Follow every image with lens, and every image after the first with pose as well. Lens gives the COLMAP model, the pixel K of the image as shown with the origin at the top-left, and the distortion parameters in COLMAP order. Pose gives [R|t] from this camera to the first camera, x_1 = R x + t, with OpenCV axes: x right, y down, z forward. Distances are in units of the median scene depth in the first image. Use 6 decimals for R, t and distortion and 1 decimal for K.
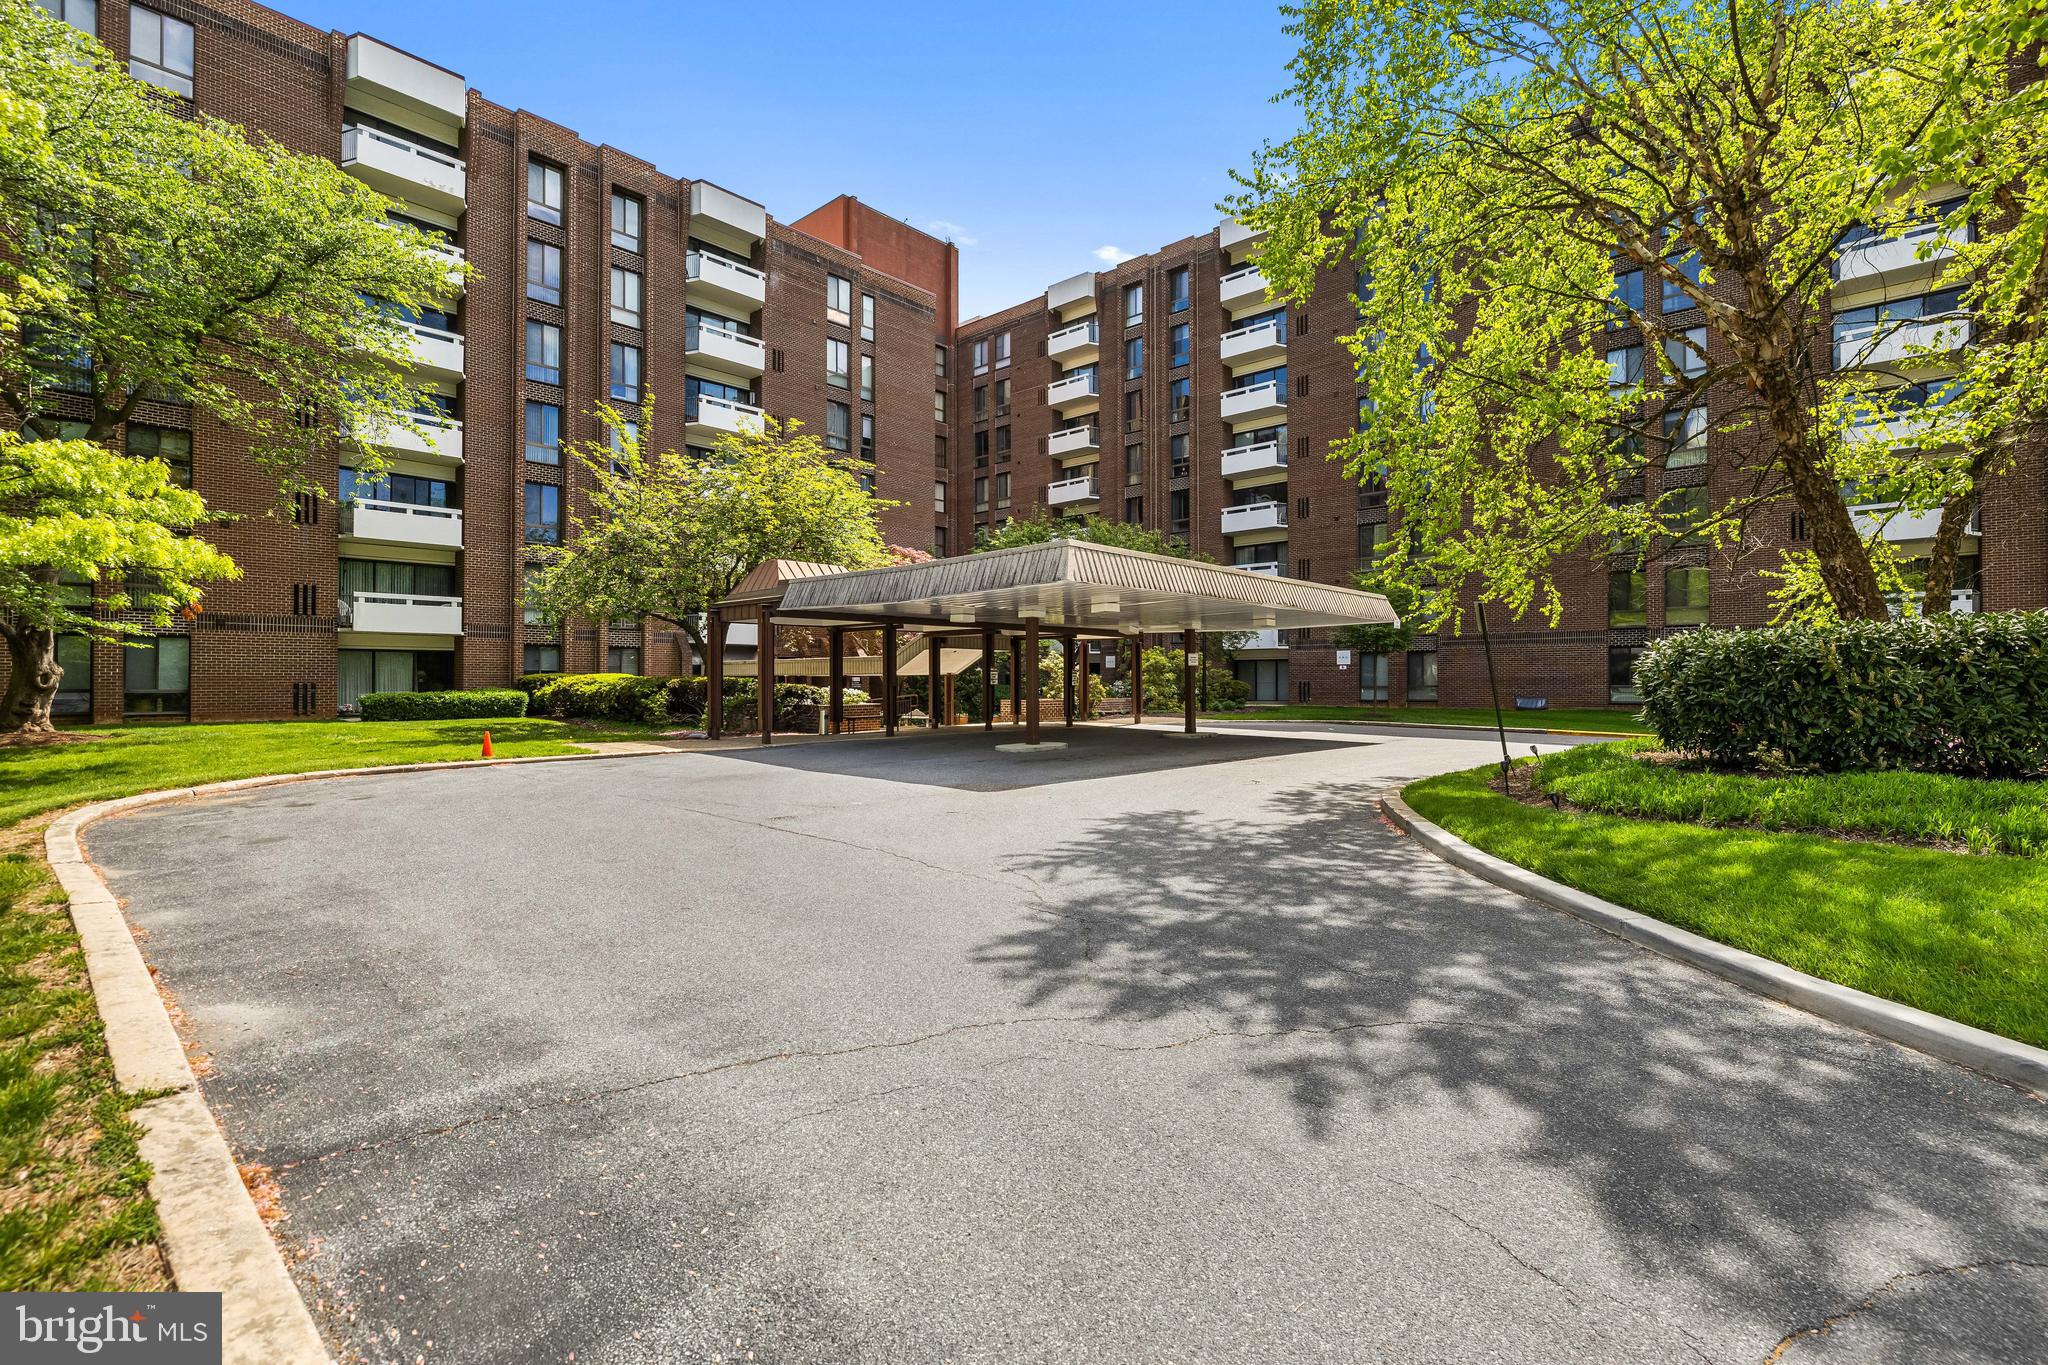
lens RADIAL K [[934.9, 0, 1017.3], [0, 934.9, 678.1], [0, 0, 1]] dist [-0.000515, -0.000019]
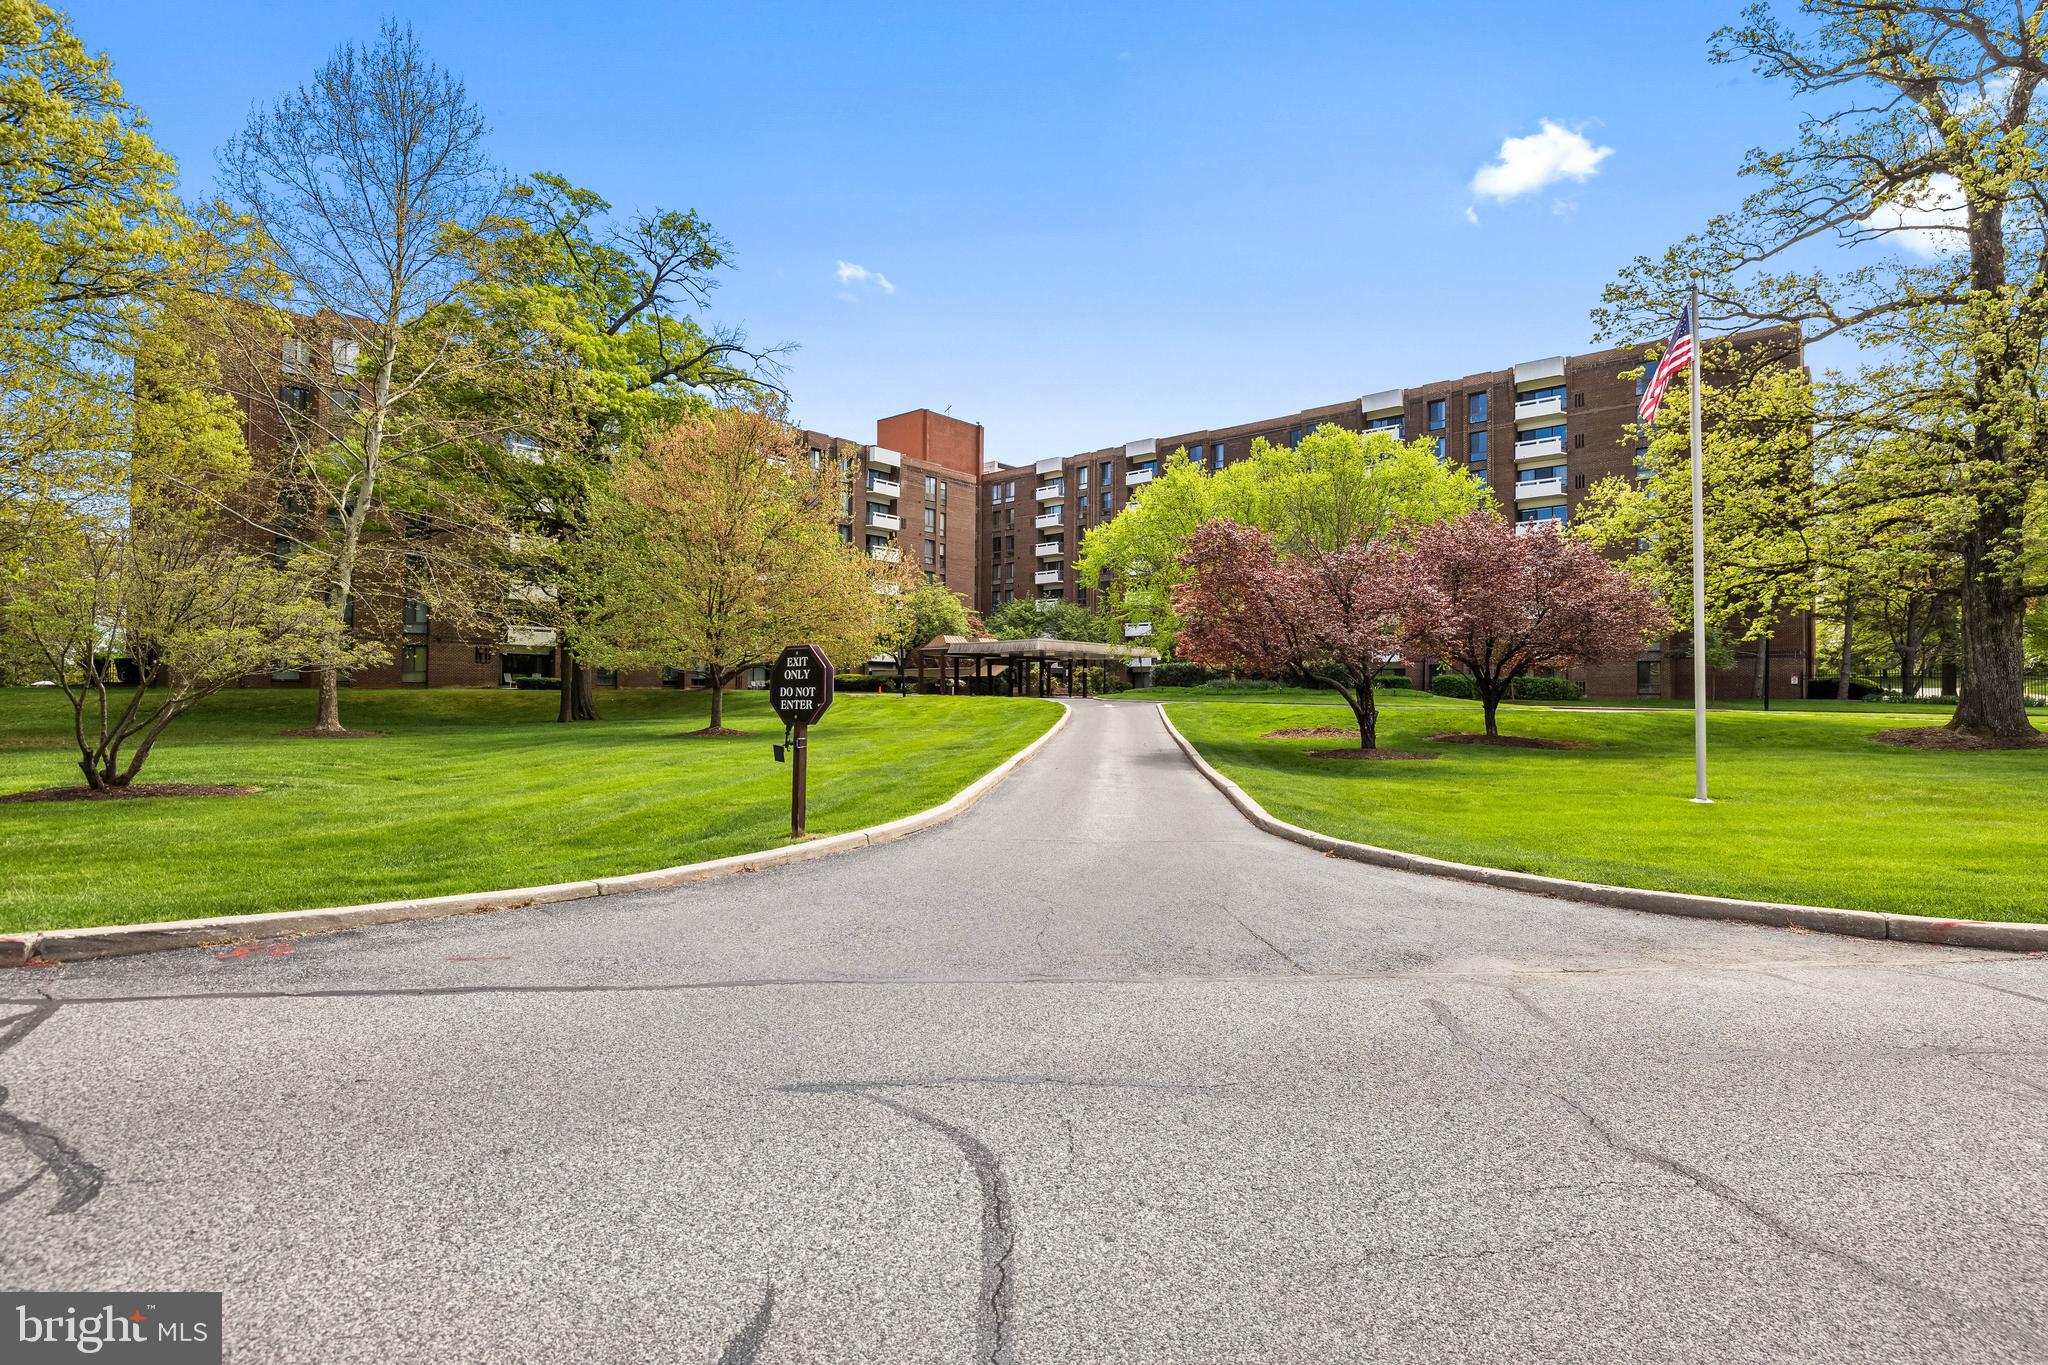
lens RADIAL K [[959.6, 0, 1029.2], [0, 959.6, 687.1], [0, 0, 1]] dist [-0.000134, -0.000033]
pose [[0.999673, 0.009113, 0.023885, -0.021443], [-0.009004, 0.999949, -0.004658, 0.020299], [-0.023926, 0.004441, 0.999704, -0.859786]]
